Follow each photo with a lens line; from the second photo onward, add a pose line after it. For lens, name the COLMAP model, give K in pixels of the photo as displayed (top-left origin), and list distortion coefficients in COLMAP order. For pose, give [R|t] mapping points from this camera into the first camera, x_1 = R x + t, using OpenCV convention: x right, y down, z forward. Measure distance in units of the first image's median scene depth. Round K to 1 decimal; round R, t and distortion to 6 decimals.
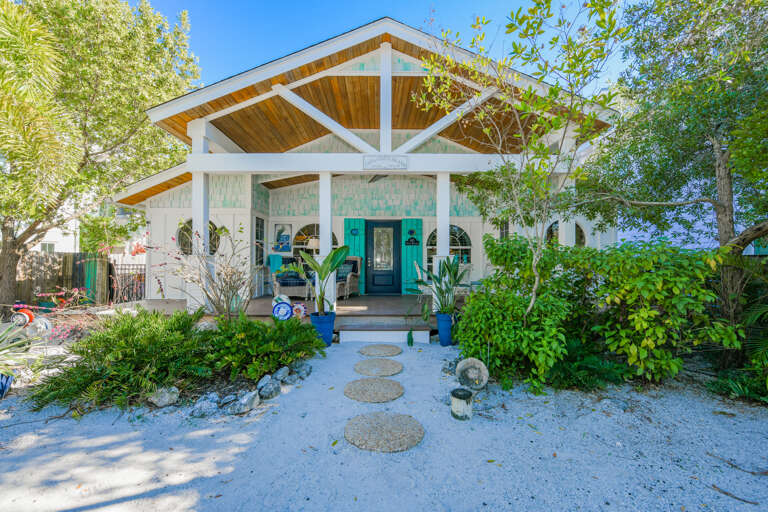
lens RADIAL K [[311.5, 0, 381.9], [0, 311.5, 256.5], [0, 0, 1]] dist [-0.002526, -0.000228]
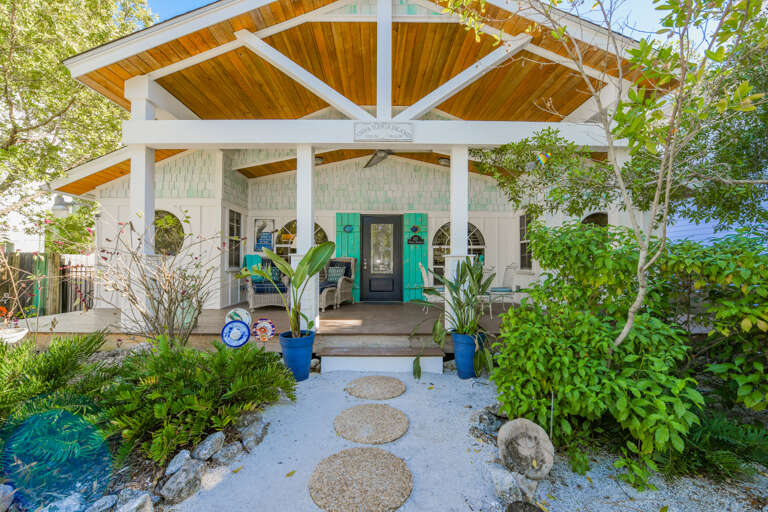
lens RADIAL K [[311.5, 0, 380.9], [0, 311.5, 258.0], [0, 0, 1]] dist [-0.002526, -0.000228]
pose [[0.999996, 0.001423, -0.002541, 0.006975], [-0.001431, 0.999994, -0.003209, 0.006876], [0.002537, 0.003213, 0.999992, 0.239096]]
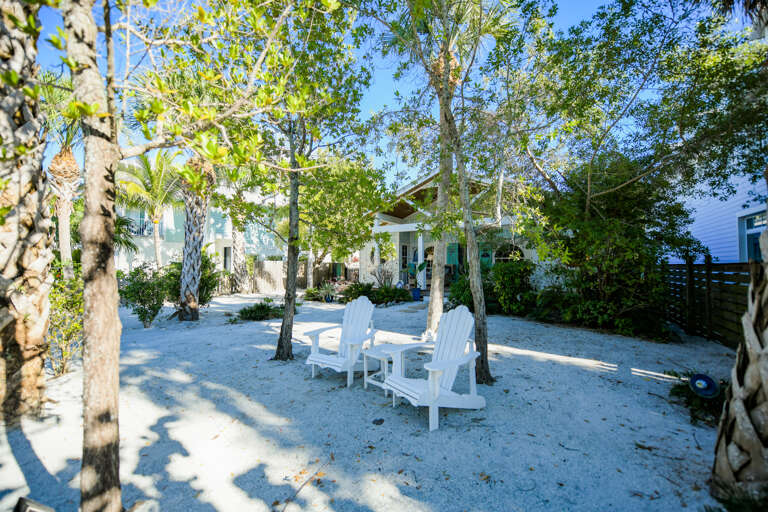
lens RADIAL K [[311.5, 0, 384.7], [0, 311.5, 255.8], [0, 0, 1]] dist [-0.002526, -0.000228]
pose [[0.848192, -0.012792, -0.529534, 0.857012], [0.006984, 0.999892, -0.012968, -0.043355], [0.529642, 0.007300, 0.848190, -1.179690]]
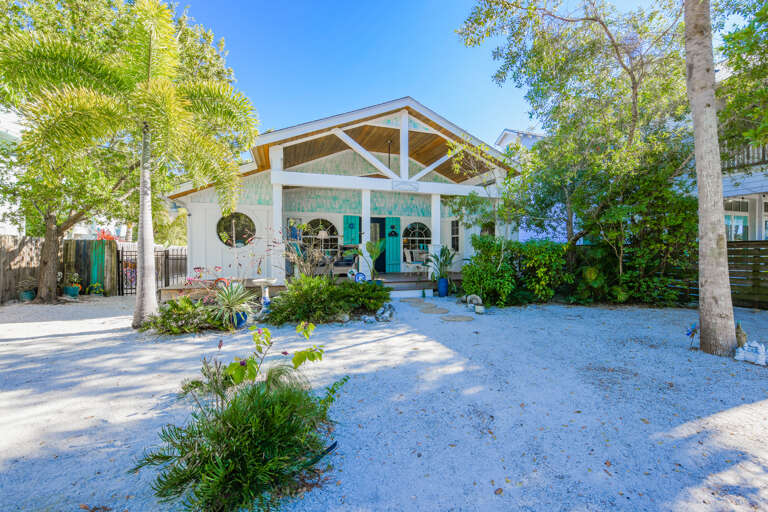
lens RADIAL K [[311.5, 0, 395.4], [0, 311.5, 246.4], [0, 0, 1]] dist [-0.002526, -0.000228]
pose [[0.948910, 0.002298, 0.315538, -0.527171], [-0.004428, 0.999972, 0.006034, -0.001679], [-0.315516, -0.007123, 0.948894, -0.489144]]
